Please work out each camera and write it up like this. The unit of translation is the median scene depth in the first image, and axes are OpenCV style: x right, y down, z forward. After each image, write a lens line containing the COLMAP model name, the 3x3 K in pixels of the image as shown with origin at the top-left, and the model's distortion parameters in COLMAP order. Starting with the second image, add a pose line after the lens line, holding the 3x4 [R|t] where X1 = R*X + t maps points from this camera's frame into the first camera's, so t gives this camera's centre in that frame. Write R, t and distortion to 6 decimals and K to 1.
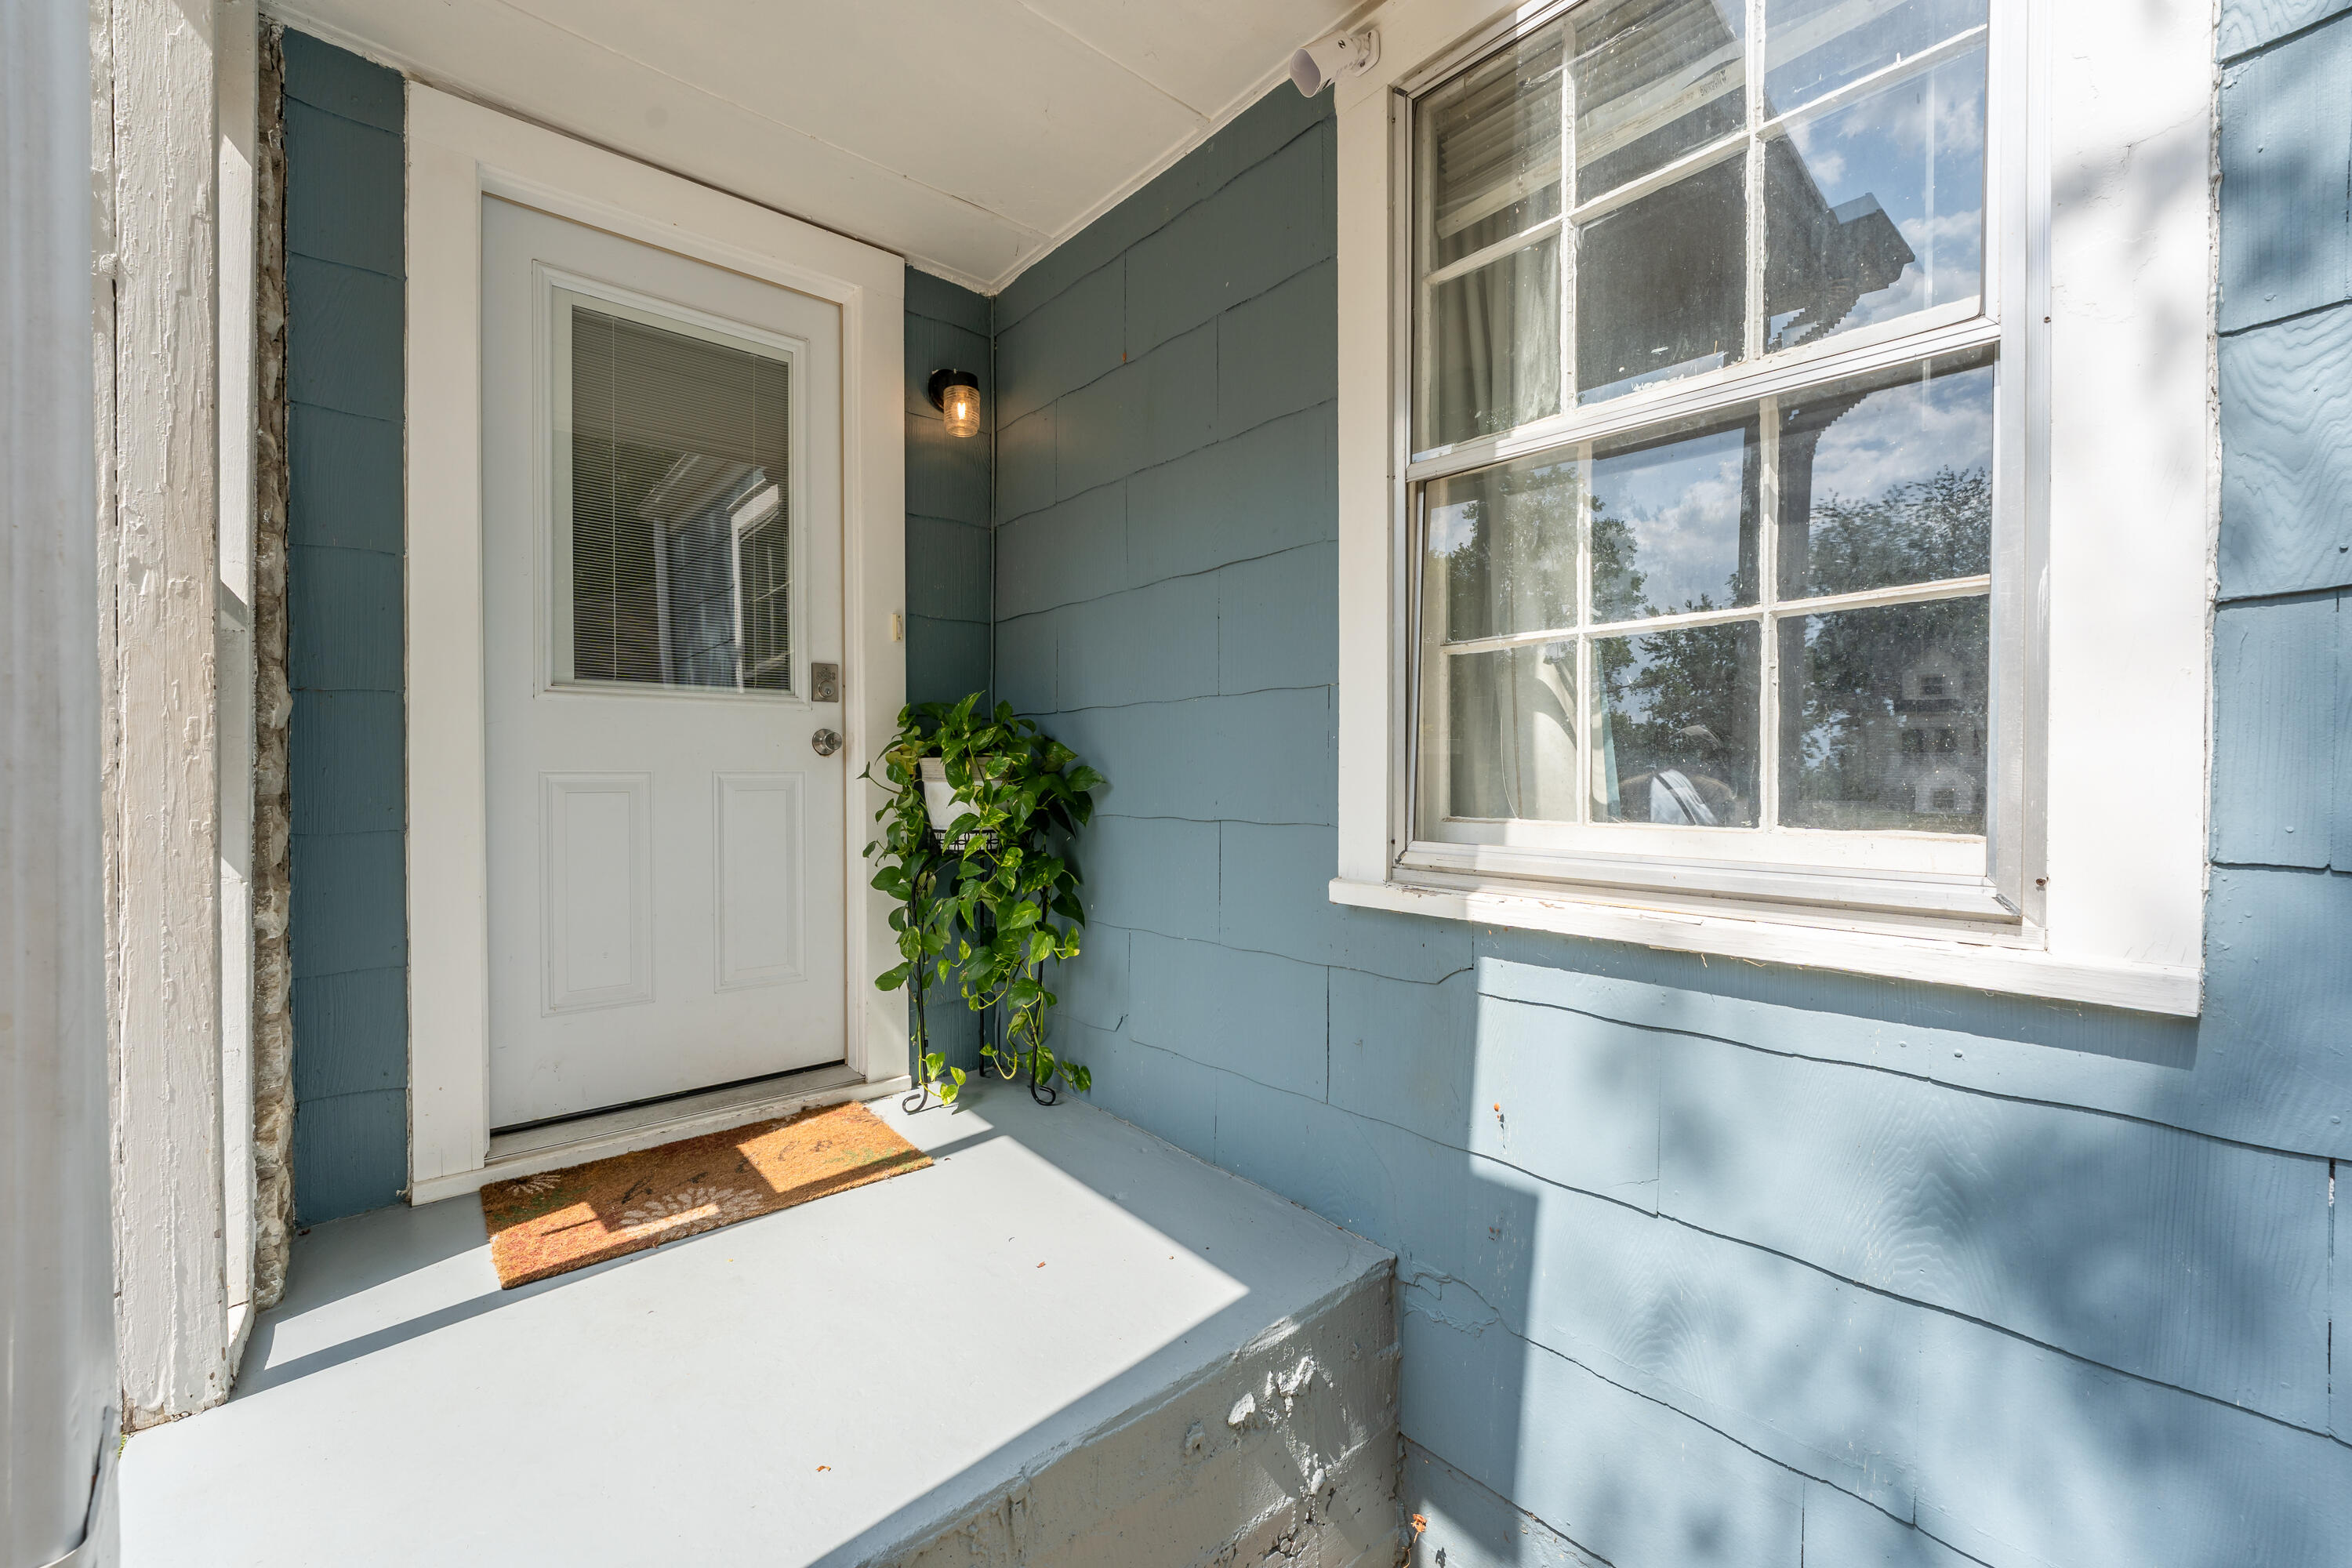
lens RADIAL K [[961.7, 0, 1172.3], [0, 961.7, 771.7], [0, 0, 1]] dist [0.001116, 0.000044]
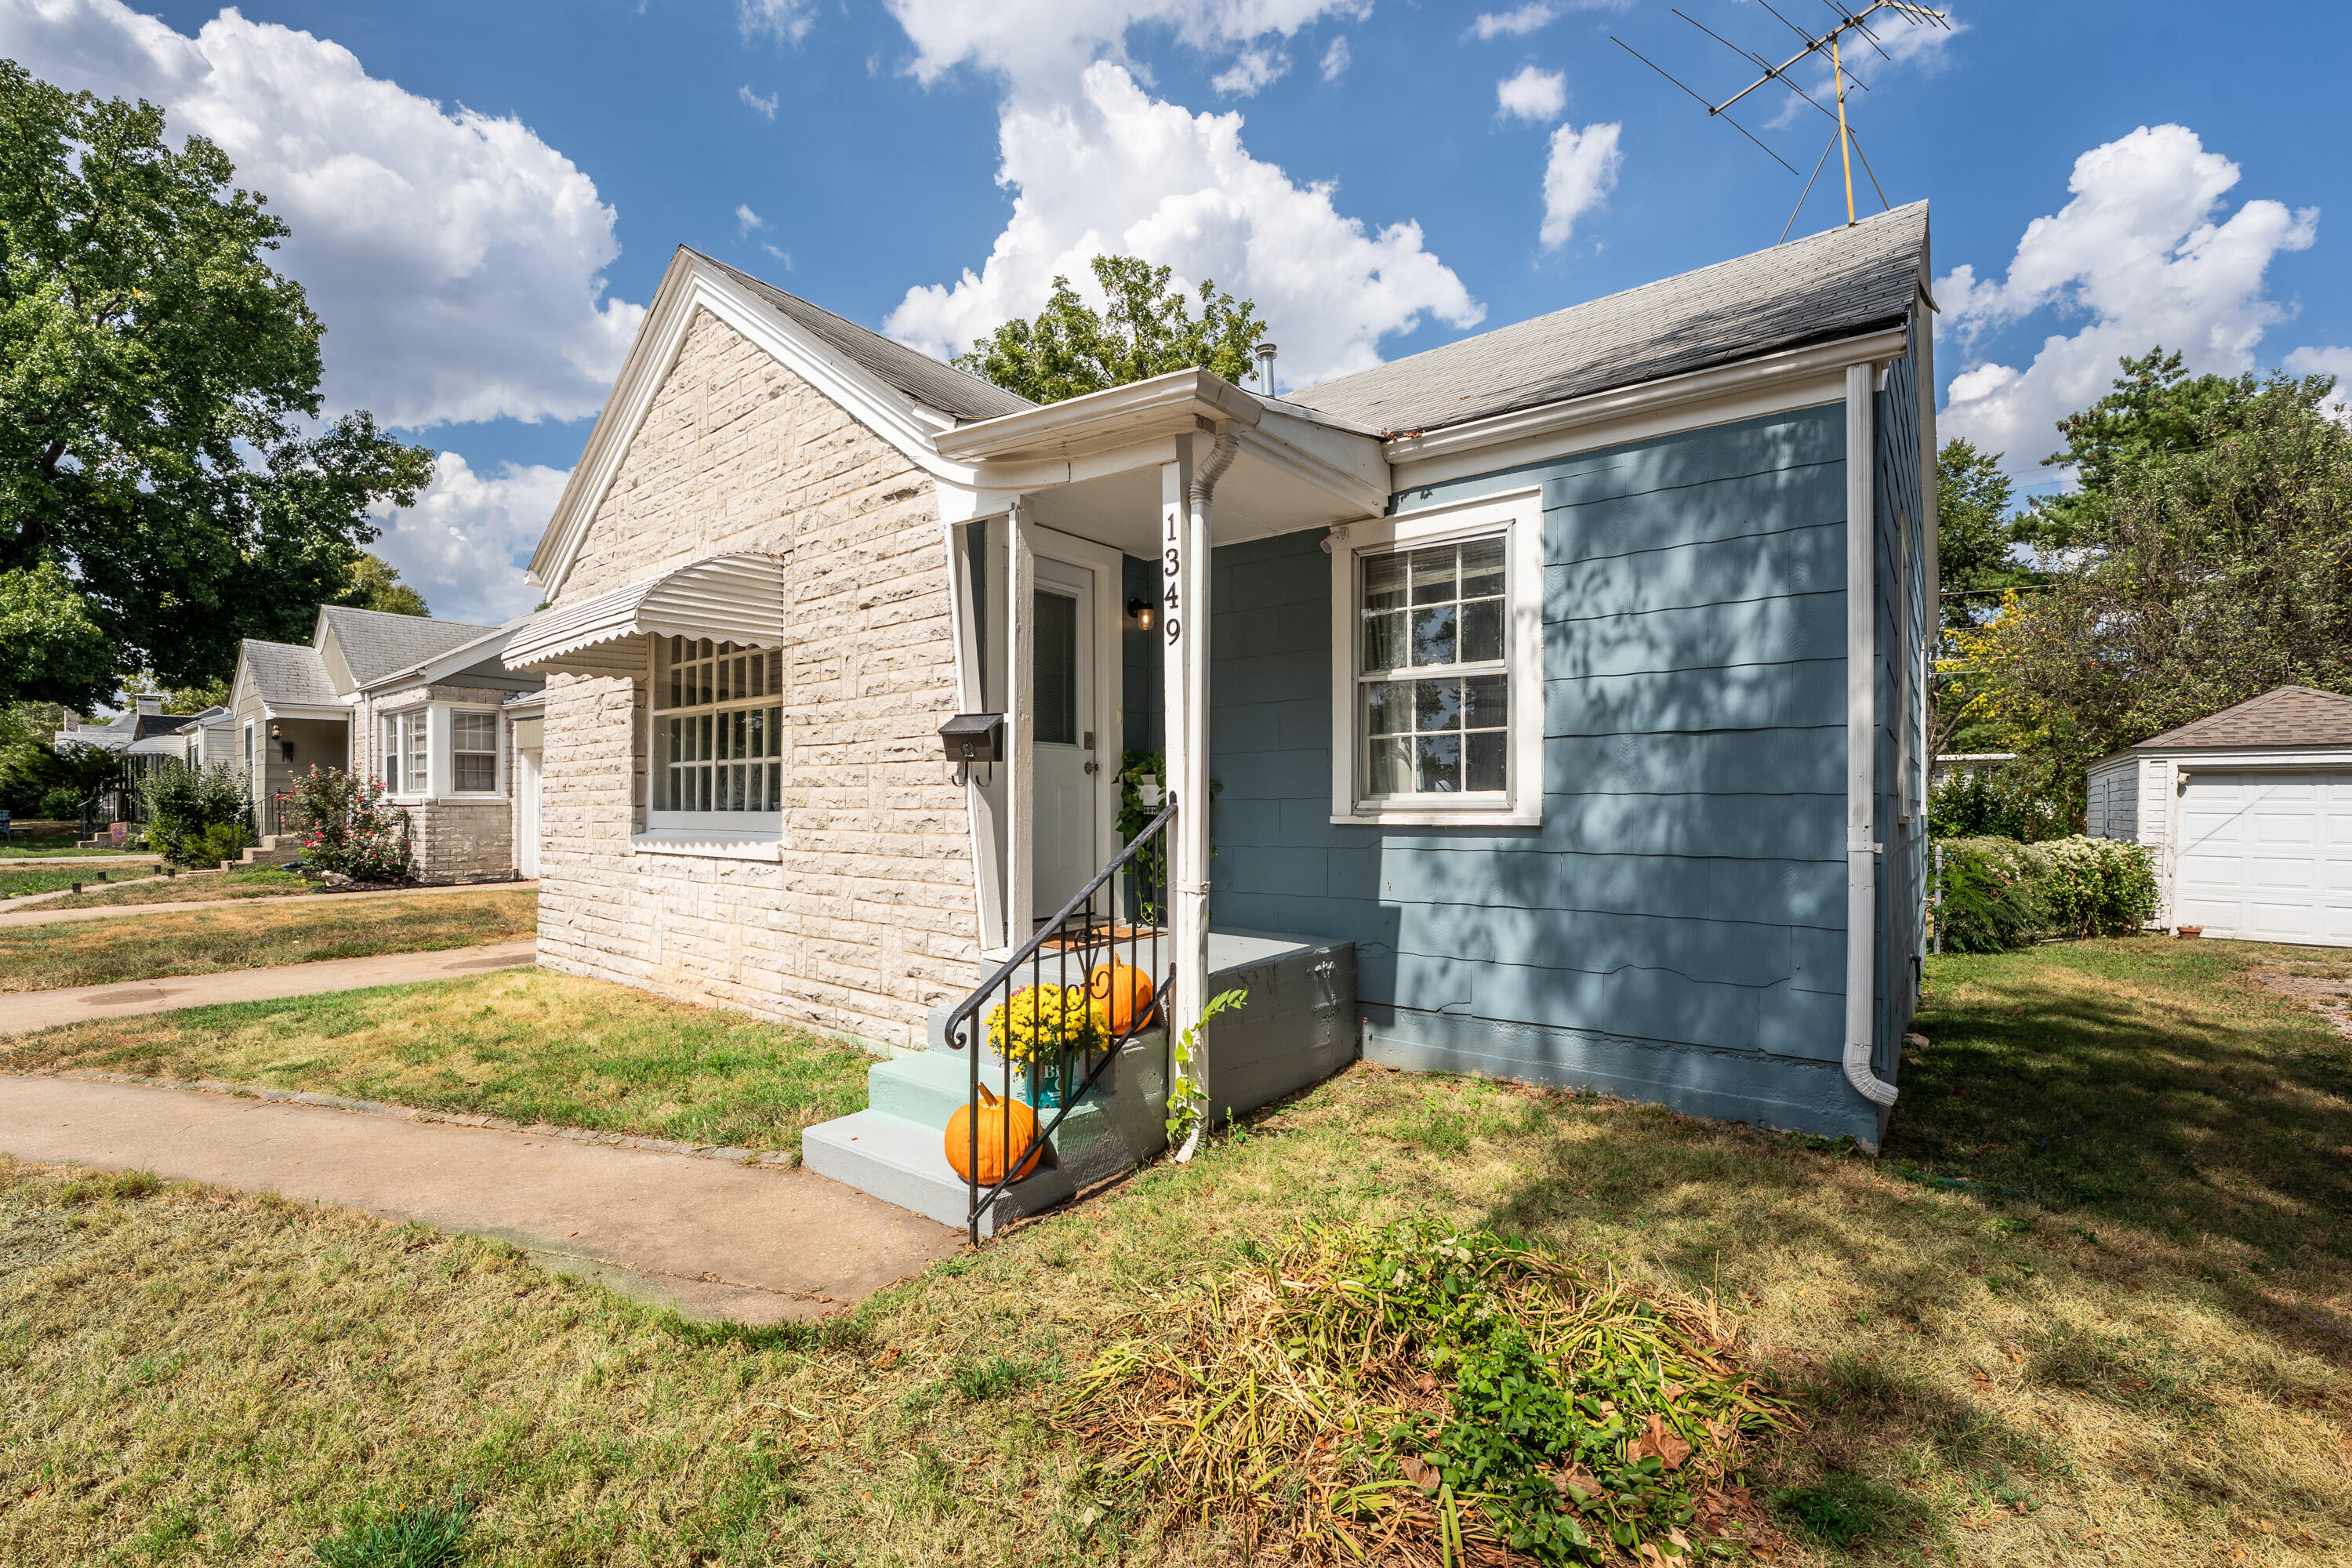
lens RADIAL K [[982.6, 0, 1163.4], [0, 982.6, 806.9], [0, 0, 1]] dist [-0.020254, 0.000412]
pose [[0.983752, 0.002620, 0.179513, -0.958224], [-0.001343, 0.999973, -0.007236, 0.121184], [-0.179527, 0.006877, 0.983729, -2.022818]]
